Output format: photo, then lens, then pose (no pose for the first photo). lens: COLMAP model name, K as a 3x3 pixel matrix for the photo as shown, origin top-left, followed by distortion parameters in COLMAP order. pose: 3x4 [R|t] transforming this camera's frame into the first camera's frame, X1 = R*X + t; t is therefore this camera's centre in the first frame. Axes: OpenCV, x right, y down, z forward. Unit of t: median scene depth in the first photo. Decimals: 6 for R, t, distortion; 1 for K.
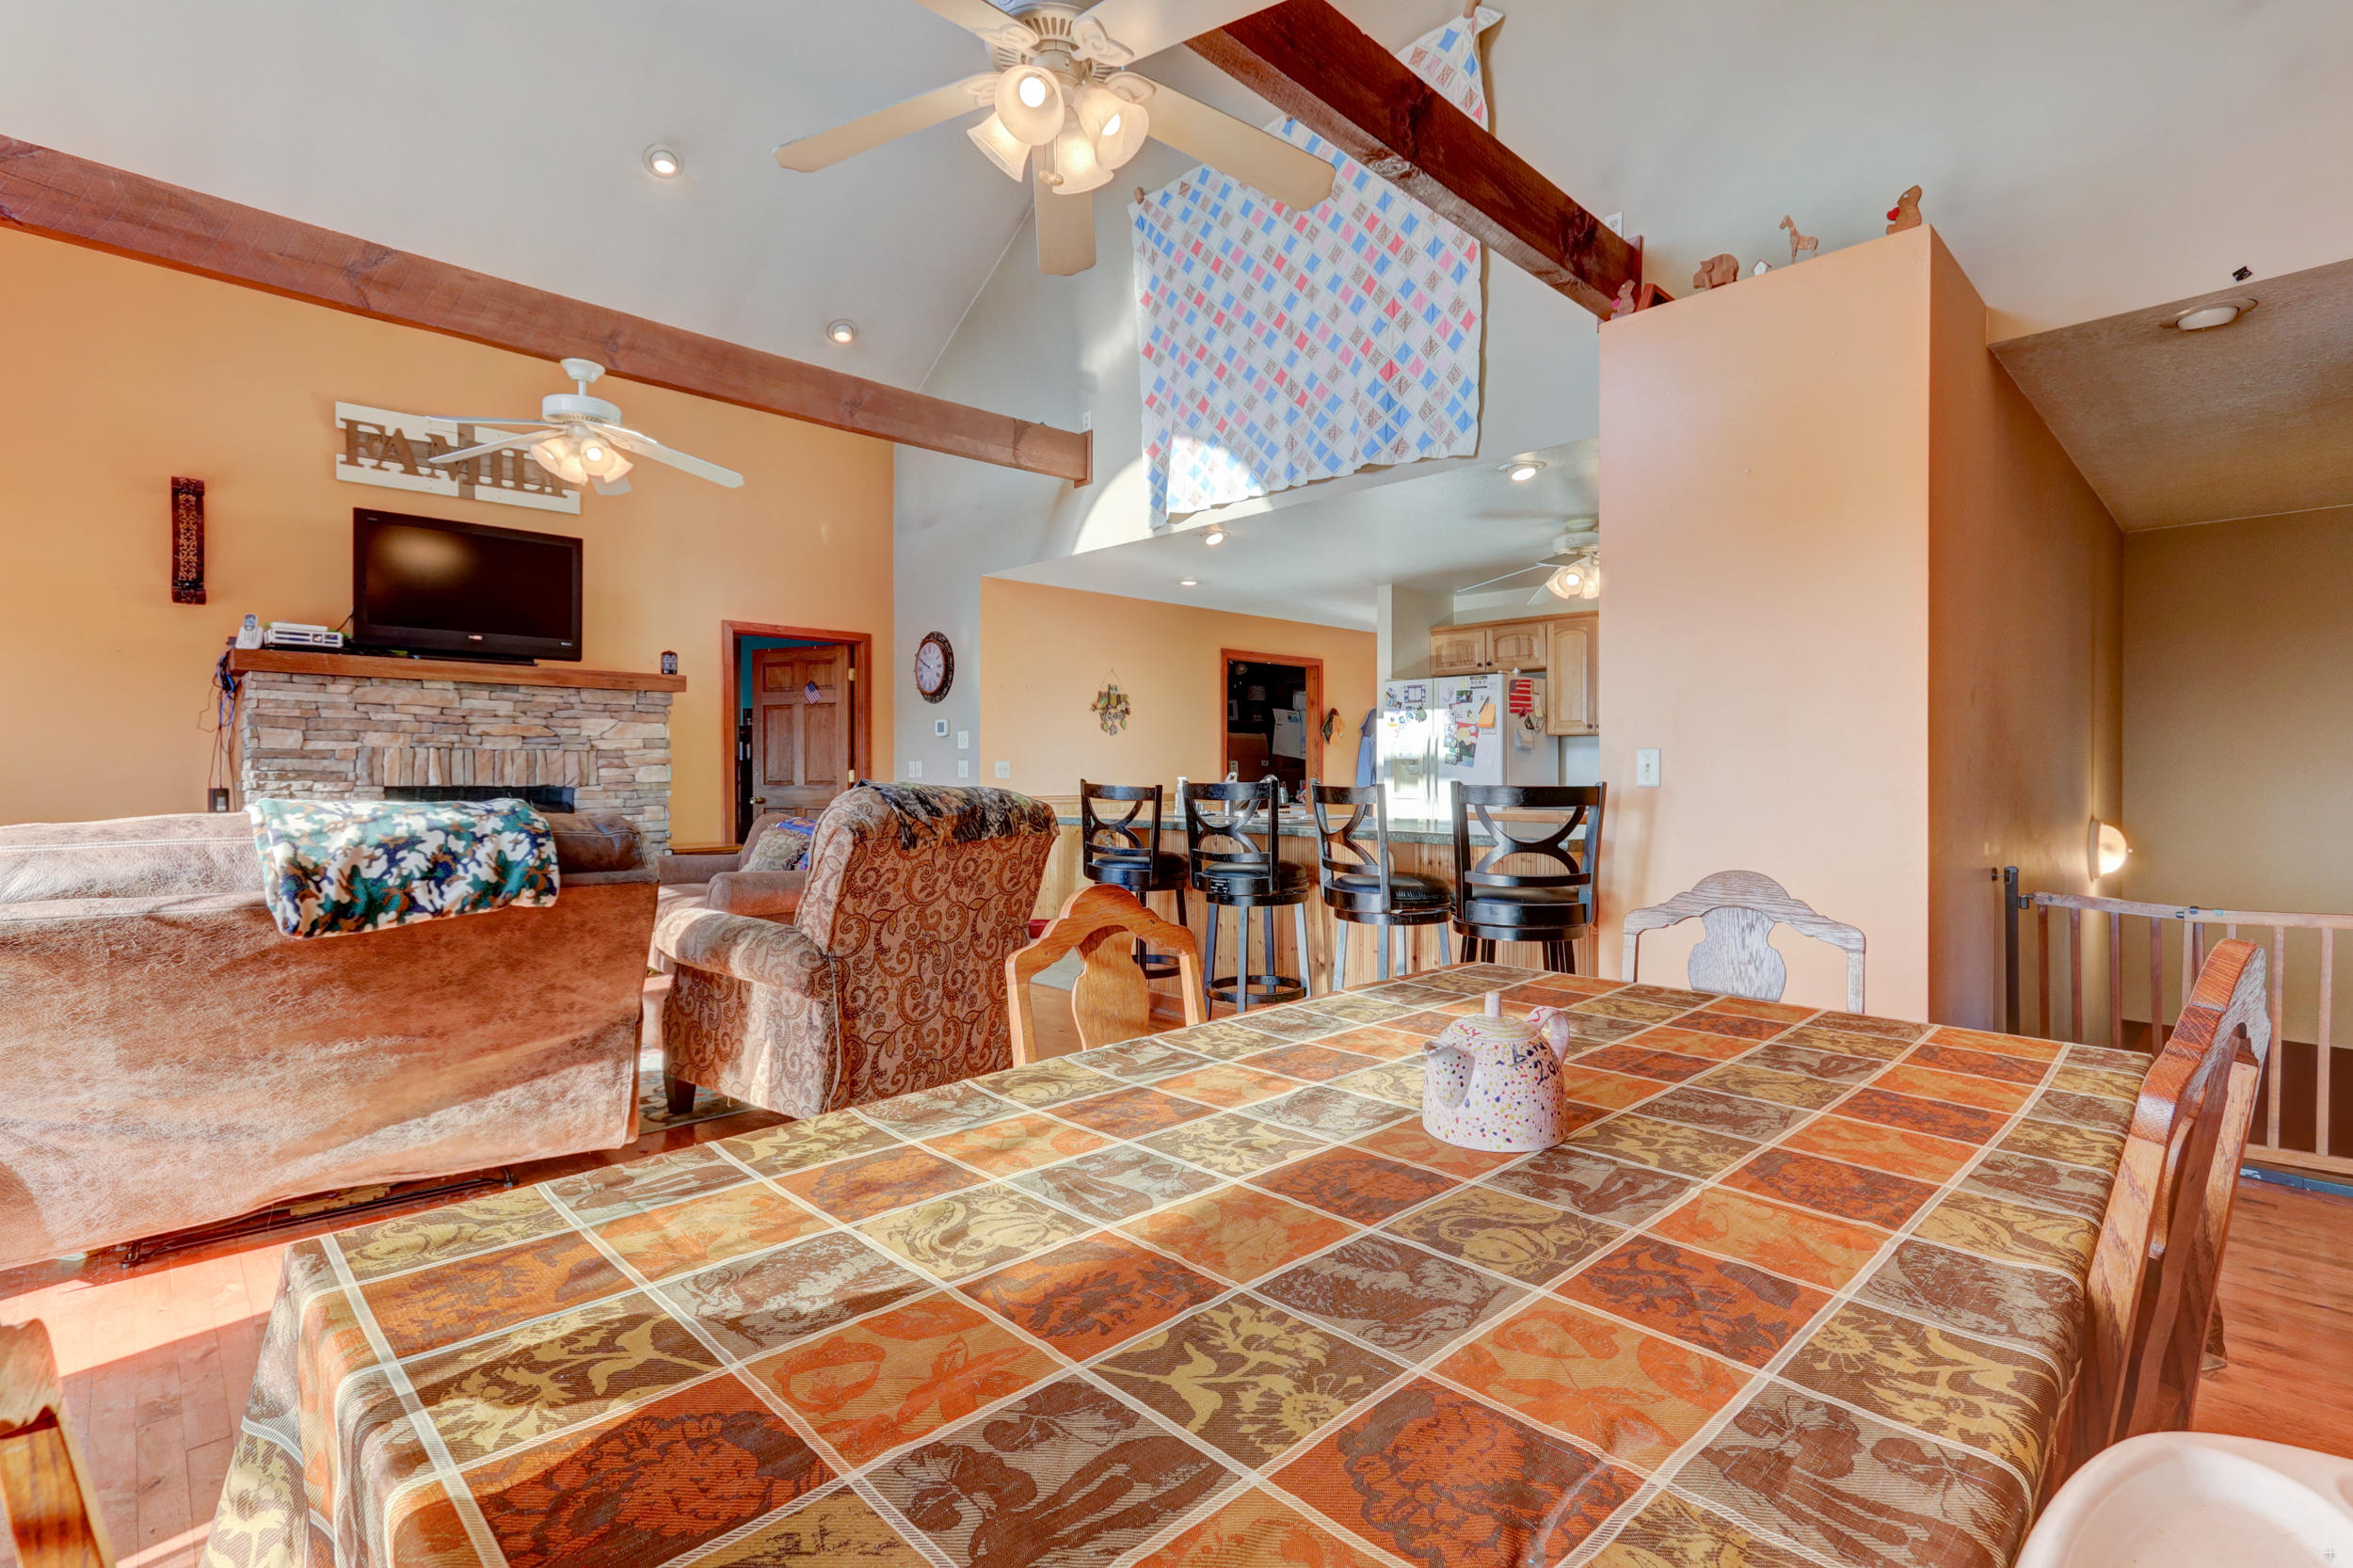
lens RADIAL K [[1085.6, 0, 1185.3], [0, 1085.6, 763.8], [0, 0, 1]] dist [0.005317, -0.000101]
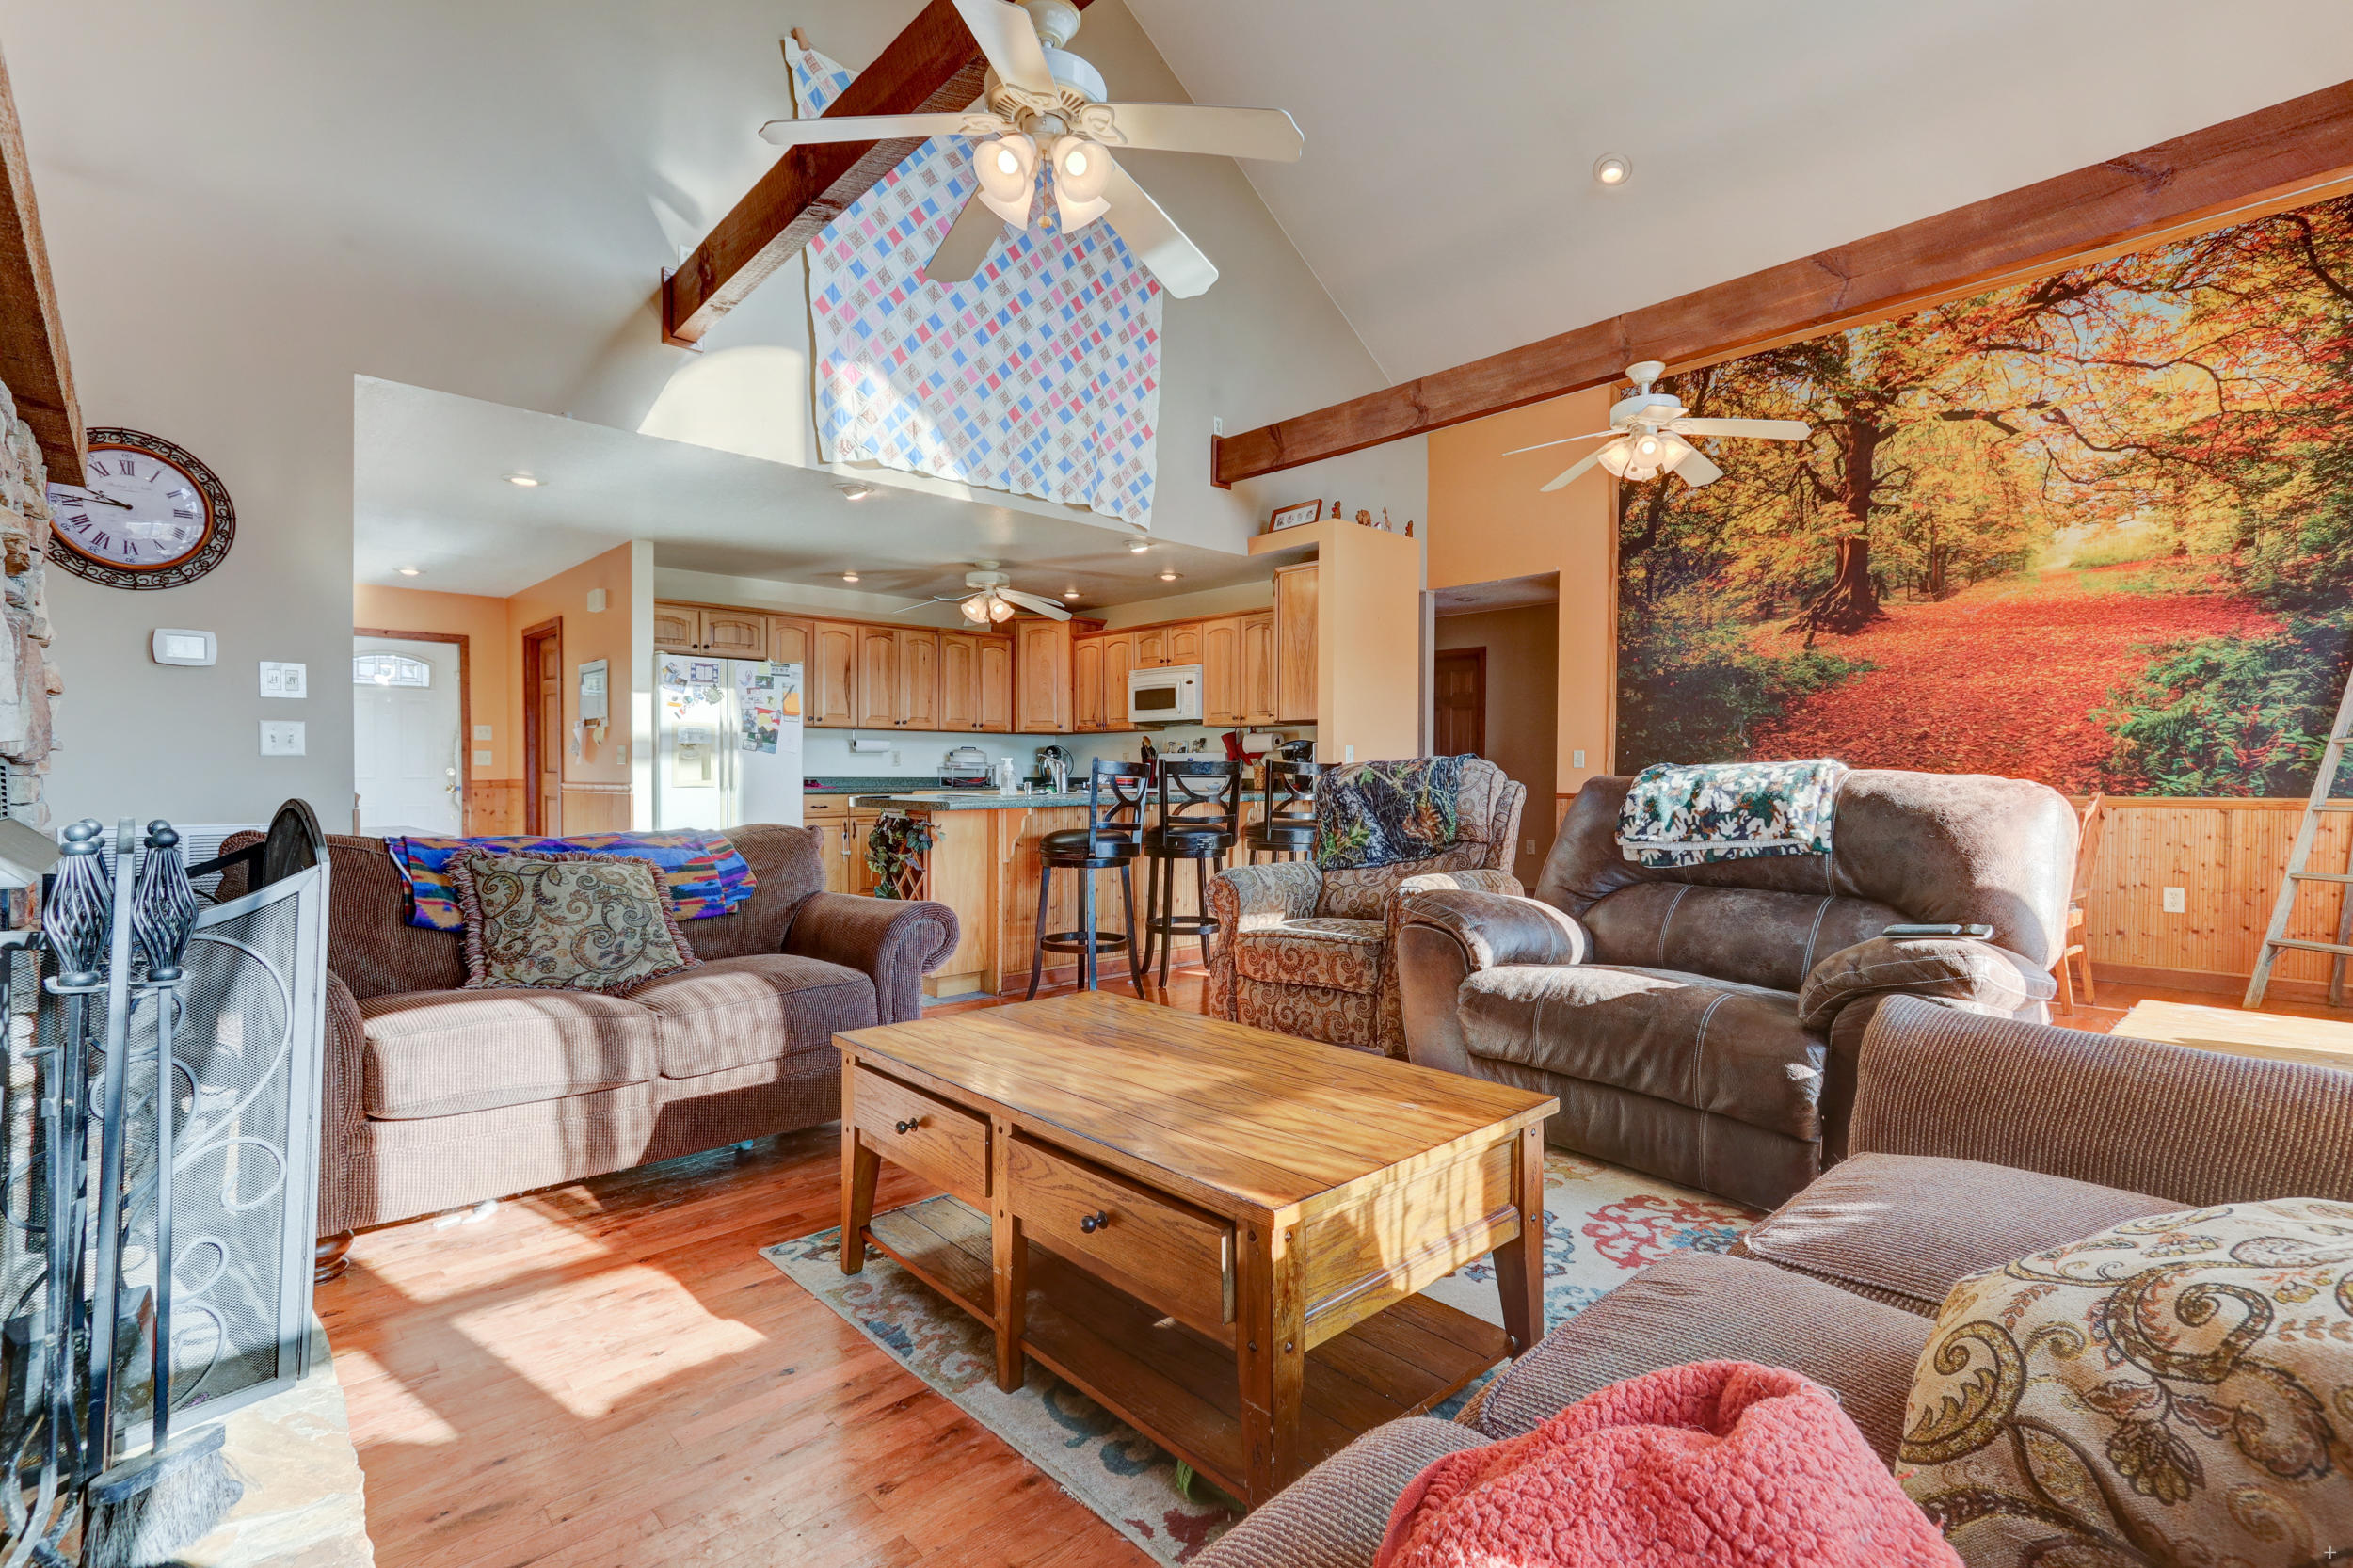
lens RADIAL K [[1085.6, 0, 1225.0], [0, 1085.6, 790.9], [0, 0, 1]] dist [0.005317, -0.000101]
pose [[-0.003112, -0.014736, 0.999887, -0.895394], [-0.004771, 0.999880, 0.014721, 0.025089], [-0.999984, -0.004725, -0.003181, 0.706184]]
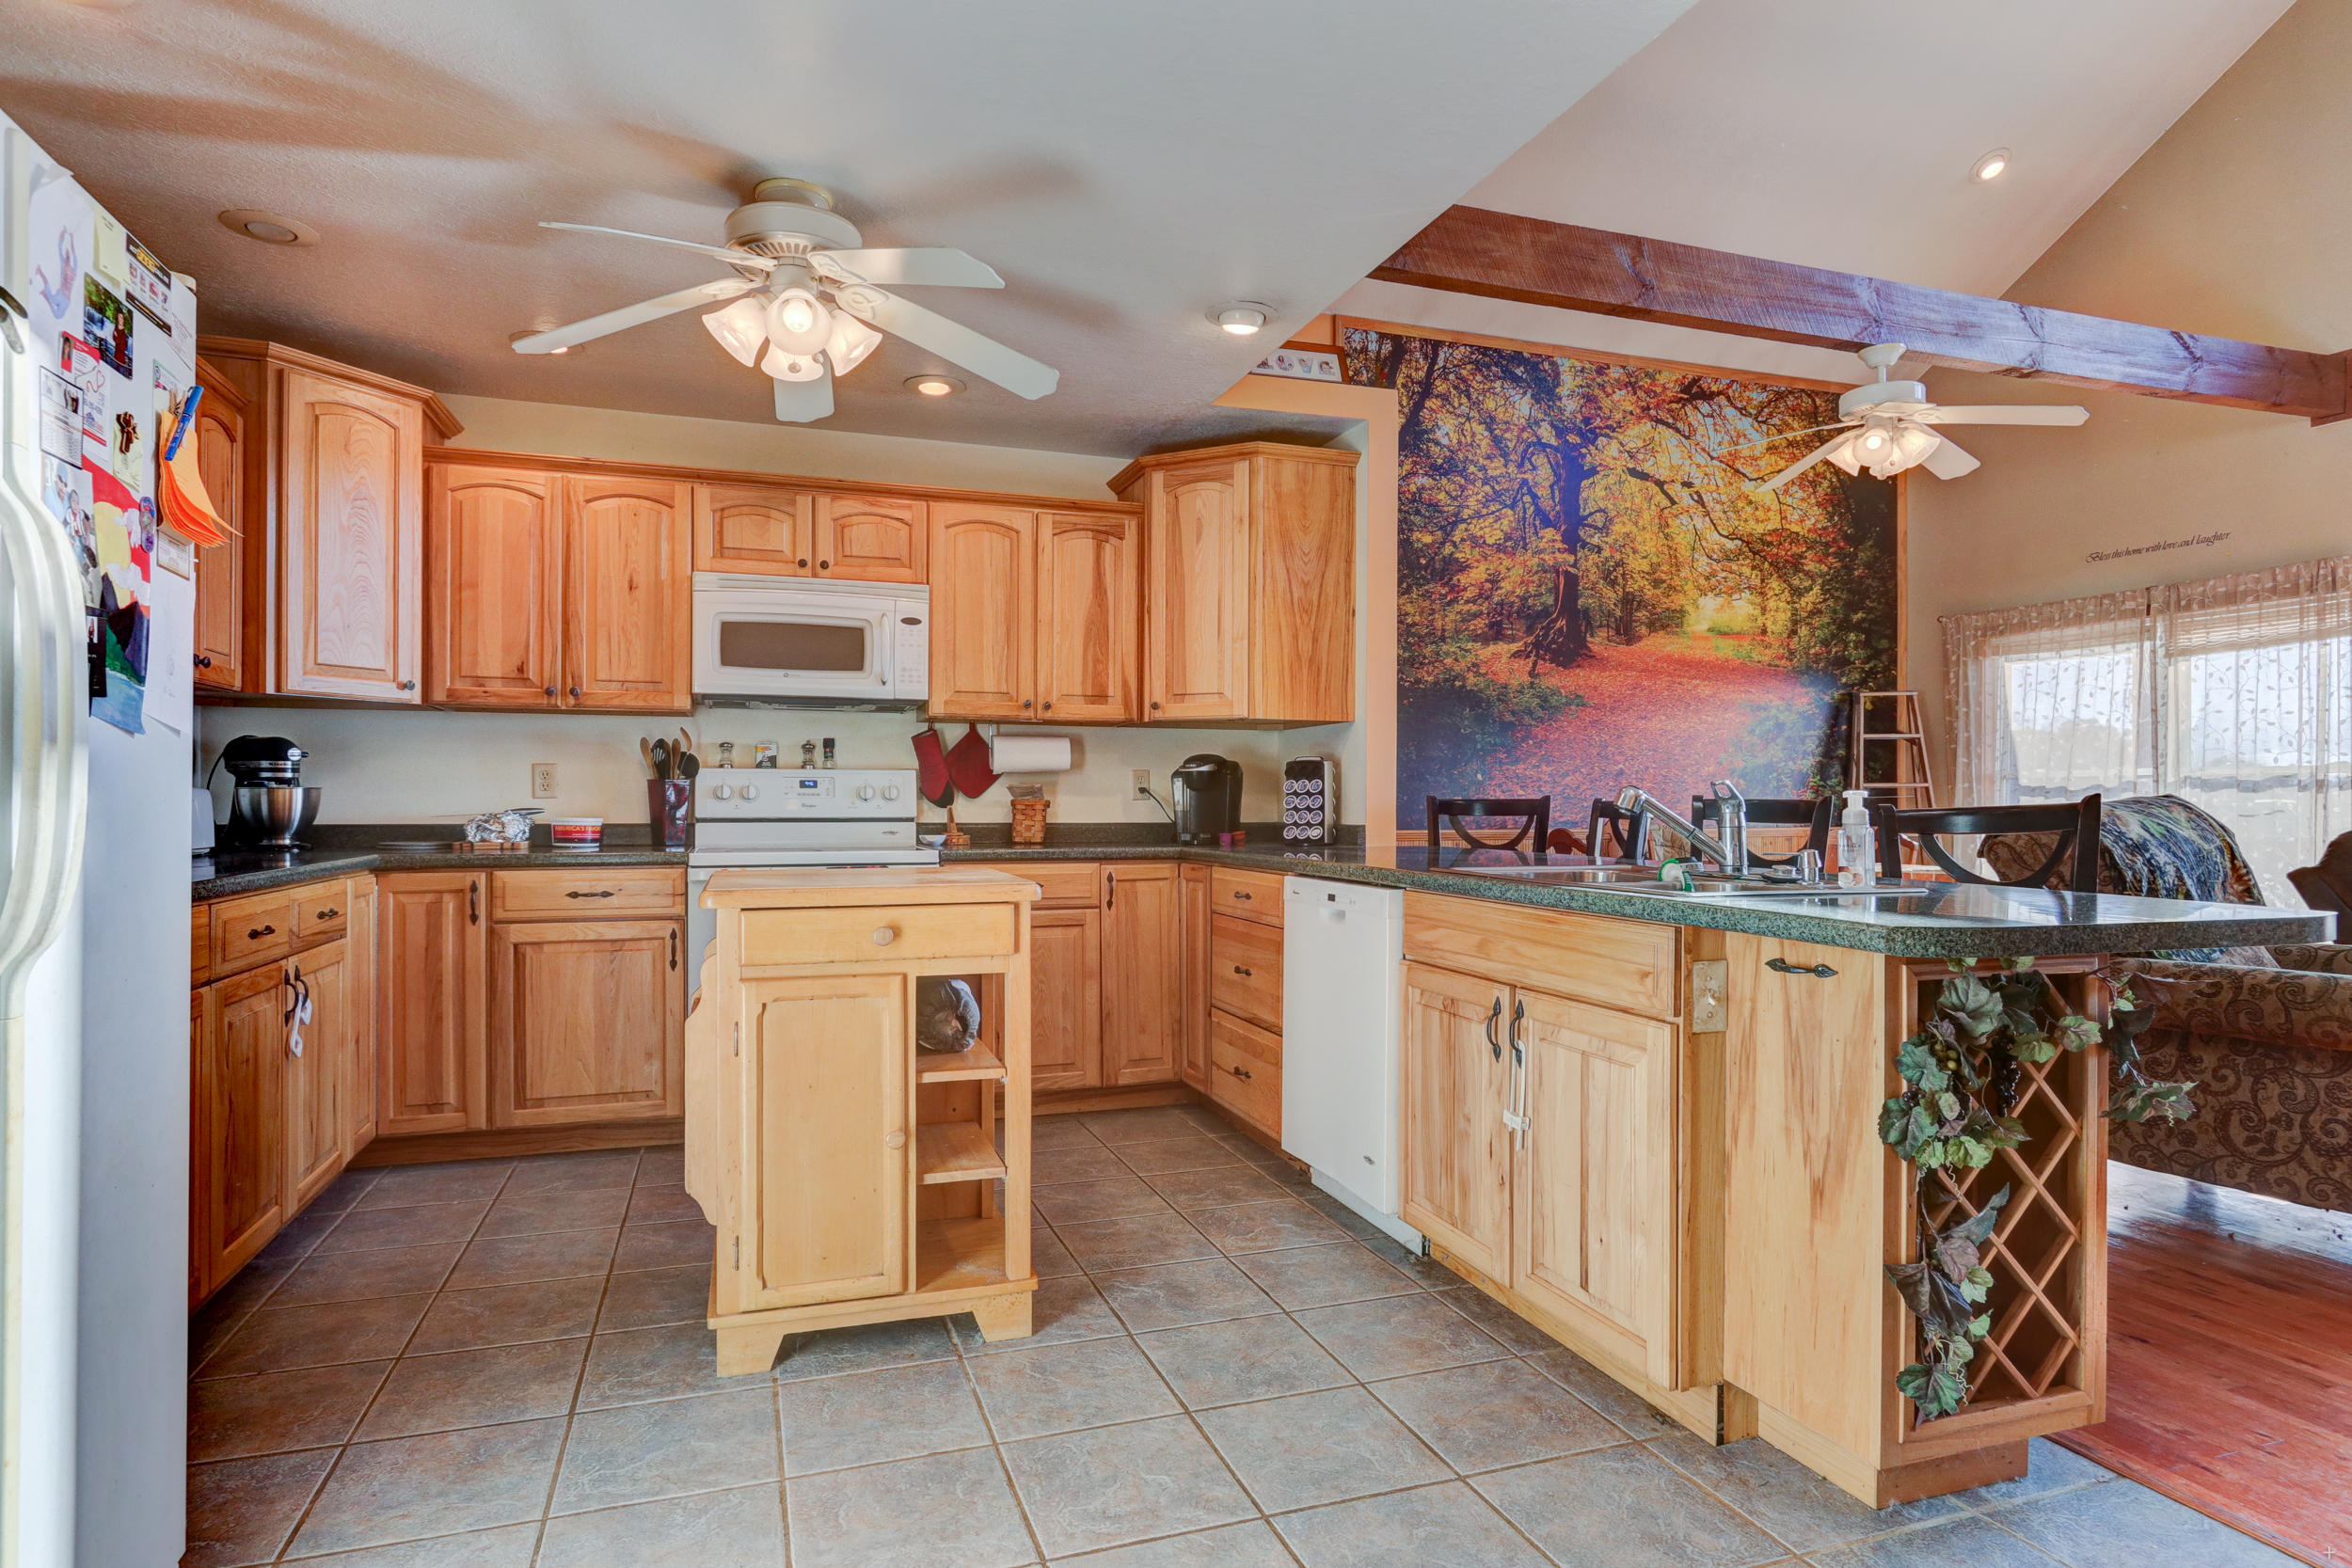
lens RADIAL K [[1234.0, 0, 1131.7], [0, 1234.0, 801.8], [0, 0, 1]] dist [-0.007179, 0.001461]
pose [[-0.897380, -0.004390, 0.441236, 0.041407], [-0.004533, 0.999989, 0.000729, 0.015218], [-0.441234, -0.001346, -0.897391, 1.354798]]
